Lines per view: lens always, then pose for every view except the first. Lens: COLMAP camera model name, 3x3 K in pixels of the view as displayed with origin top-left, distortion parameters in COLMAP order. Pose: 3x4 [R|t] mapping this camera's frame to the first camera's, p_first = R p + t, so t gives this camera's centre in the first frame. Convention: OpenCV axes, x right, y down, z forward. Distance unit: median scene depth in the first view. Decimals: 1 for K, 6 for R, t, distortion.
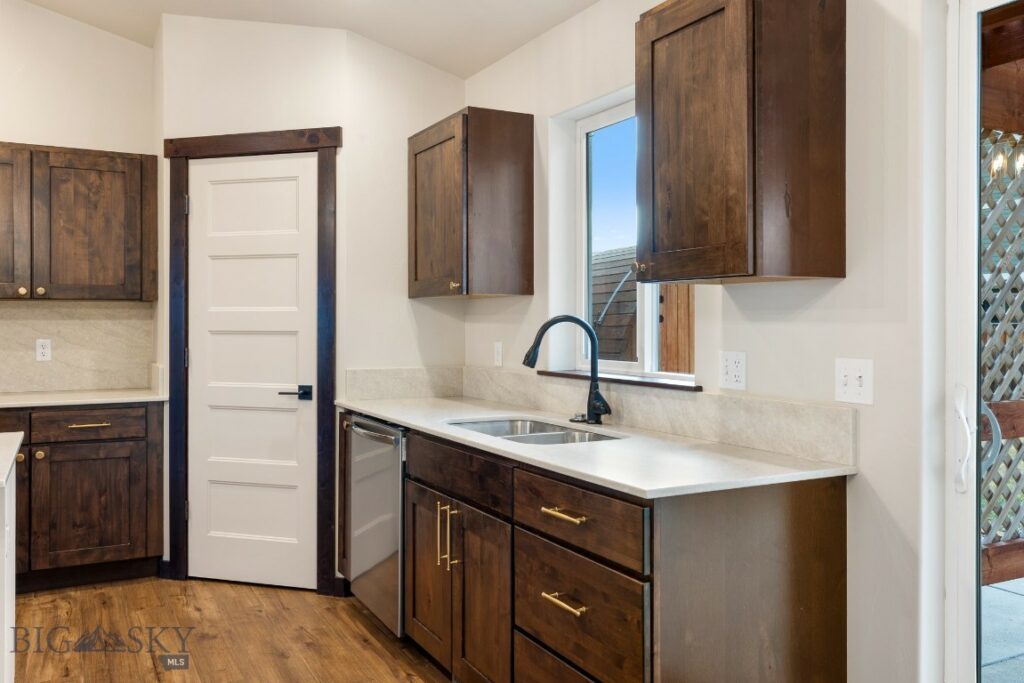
lens RADIAL K [[844.5, 0, 511.1], [0, 844.5, 321.4], [0, 0, 1]] dist [-0.007117, -0.003922]
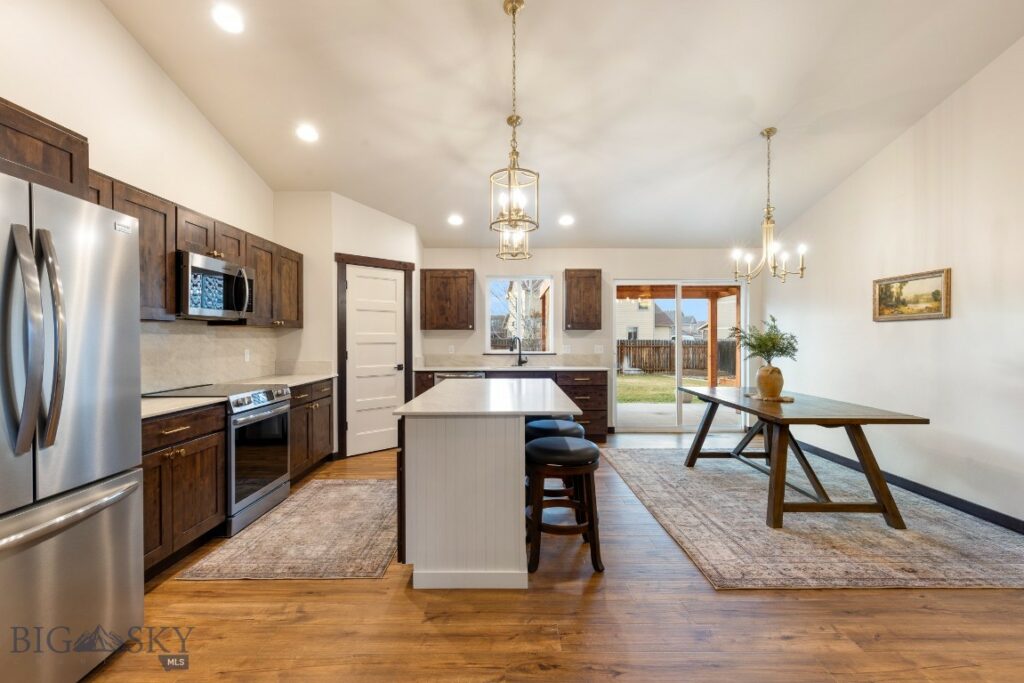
lens RADIAL K [[461.5, 0, 512.0], [0, 461.5, 341.5], [0, 0, 1]] dist [0.005538, 0.000193]
pose [[0.467333, -0.006982, 0.884054, -1.291369], [0.002160, 0.999975, 0.006756, -0.000053], [-0.884079, -0.001248, 0.467336, 0.073742]]
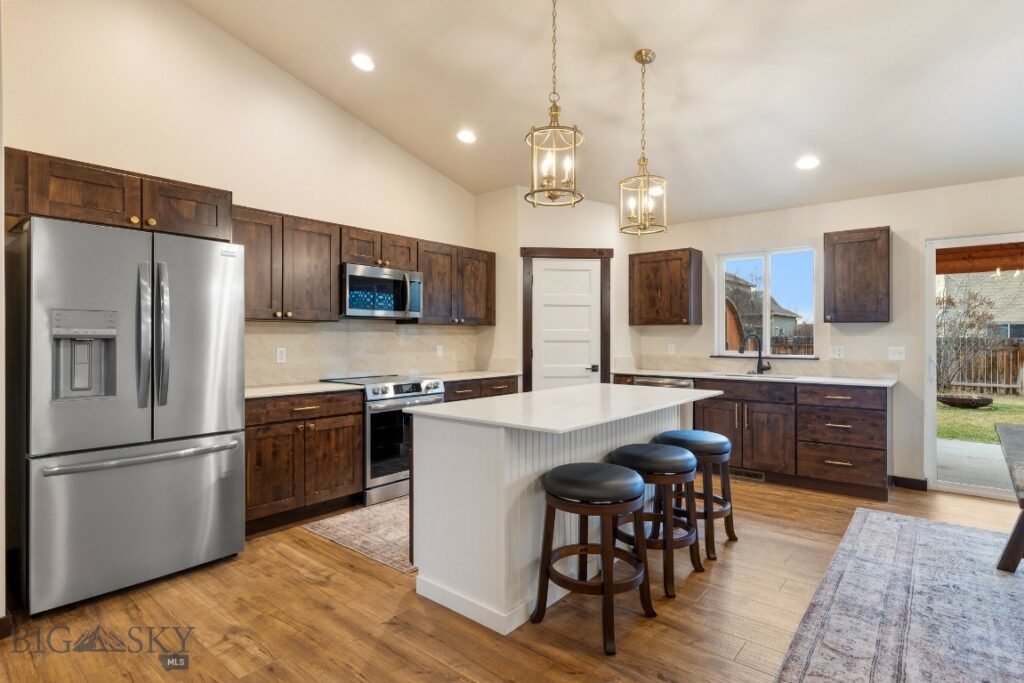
lens RADIAL K [[527.8, 0, 512.0], [0, 527.8, 341.5], [0, 0, 1]] dist [0.001288, -0.000622]
pose [[0.926802, -0.003680, 0.375533, -0.960224], [0.000340, 0.999960, 0.008960, 0.001956], [-0.375550, -0.008177, 0.926766, -0.192191]]
